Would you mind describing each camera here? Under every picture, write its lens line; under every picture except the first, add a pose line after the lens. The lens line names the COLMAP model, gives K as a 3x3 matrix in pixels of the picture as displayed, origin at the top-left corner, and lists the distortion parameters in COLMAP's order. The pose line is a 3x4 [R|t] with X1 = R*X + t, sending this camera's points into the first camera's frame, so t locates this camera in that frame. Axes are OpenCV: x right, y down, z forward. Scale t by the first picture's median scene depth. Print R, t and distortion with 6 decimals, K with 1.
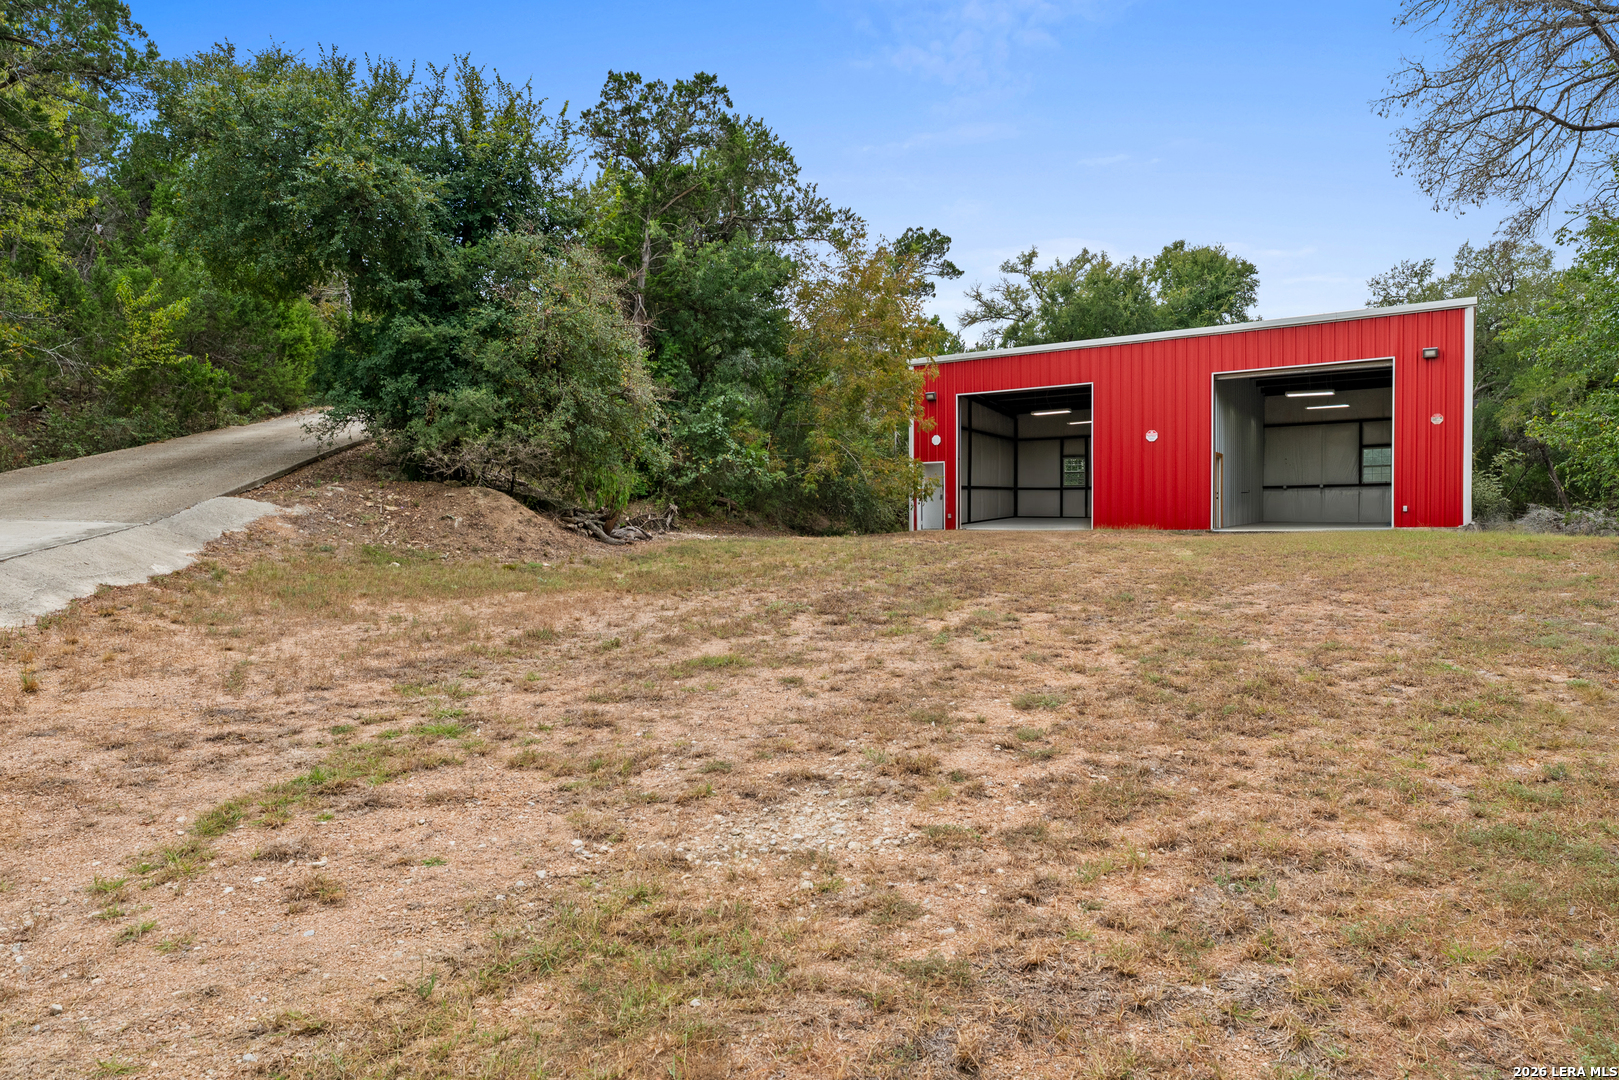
lens RADIAL K [[1001.5, 0, 809.7], [0, 1001.5, 536.5], [0, 0, 1]] dist [-0.000526, -0.002848]
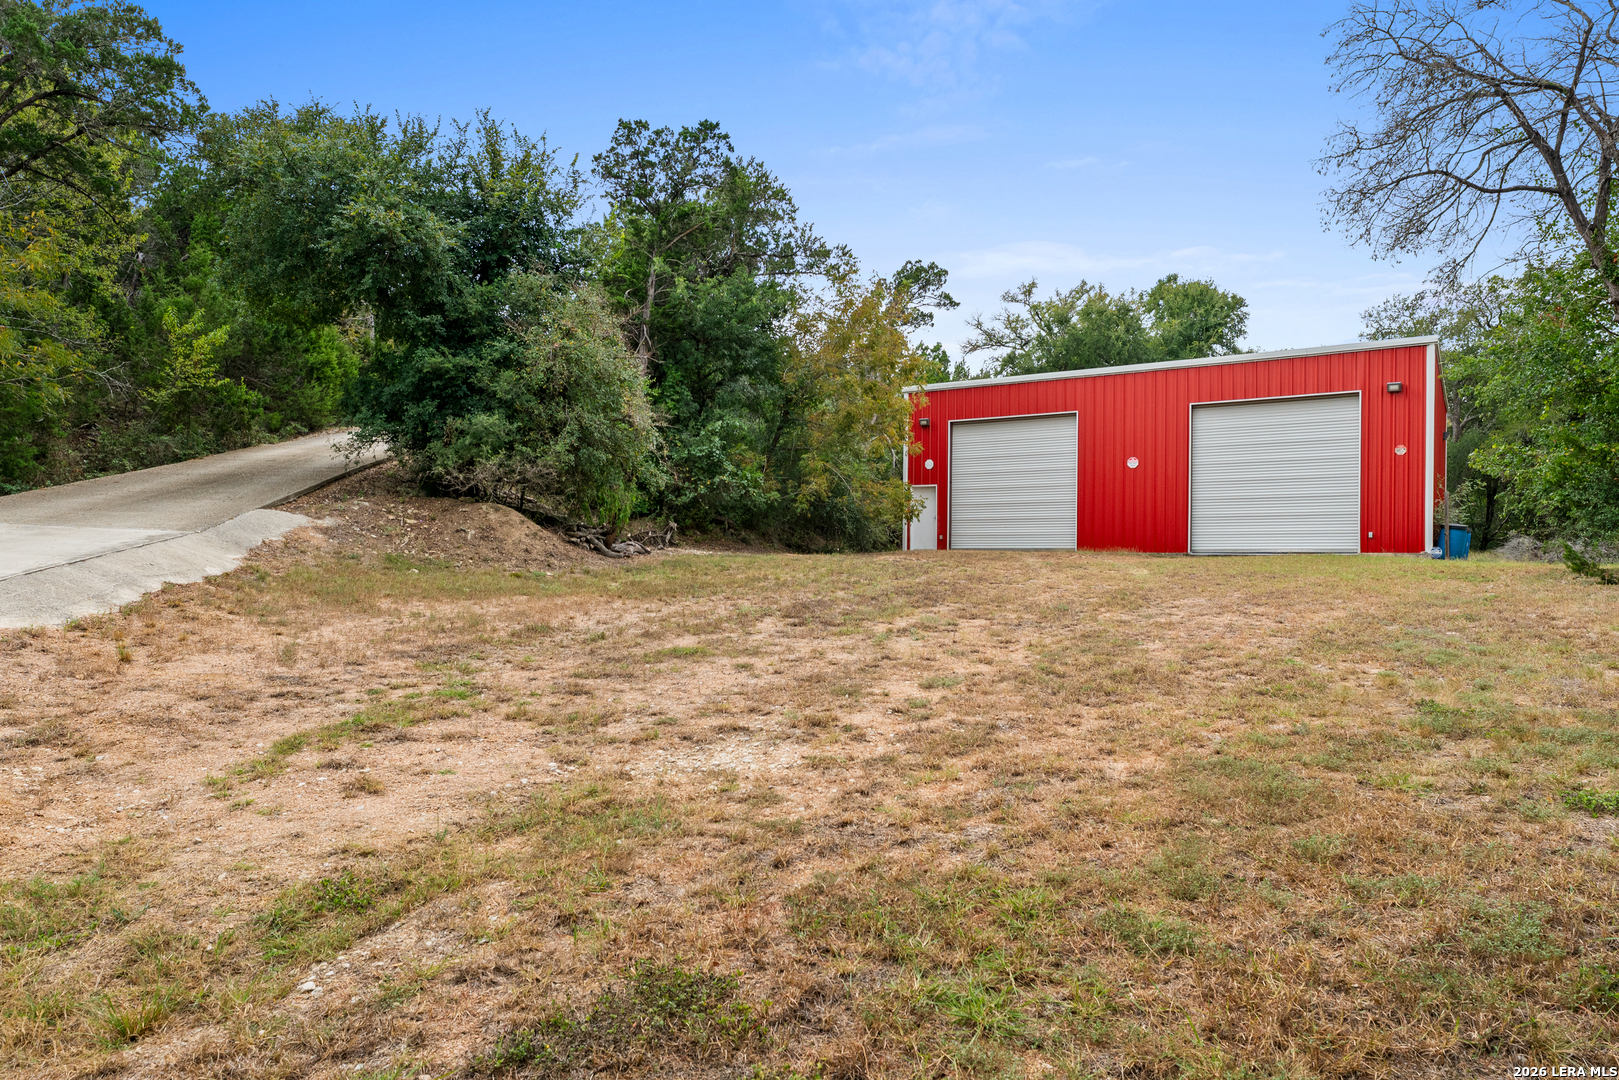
lens RADIAL K [[1001.5, 0, 809.0], [0, 1001.5, 537.7], [0, 0, 1]] dist [-0.000526, -0.002848]
pose [[0.999837, 0.012574, -0.012951, 0.034044], [-0.012832, 0.999717, -0.020018, 0.005986], [0.012696, 0.020181, 0.999716, -0.094074]]
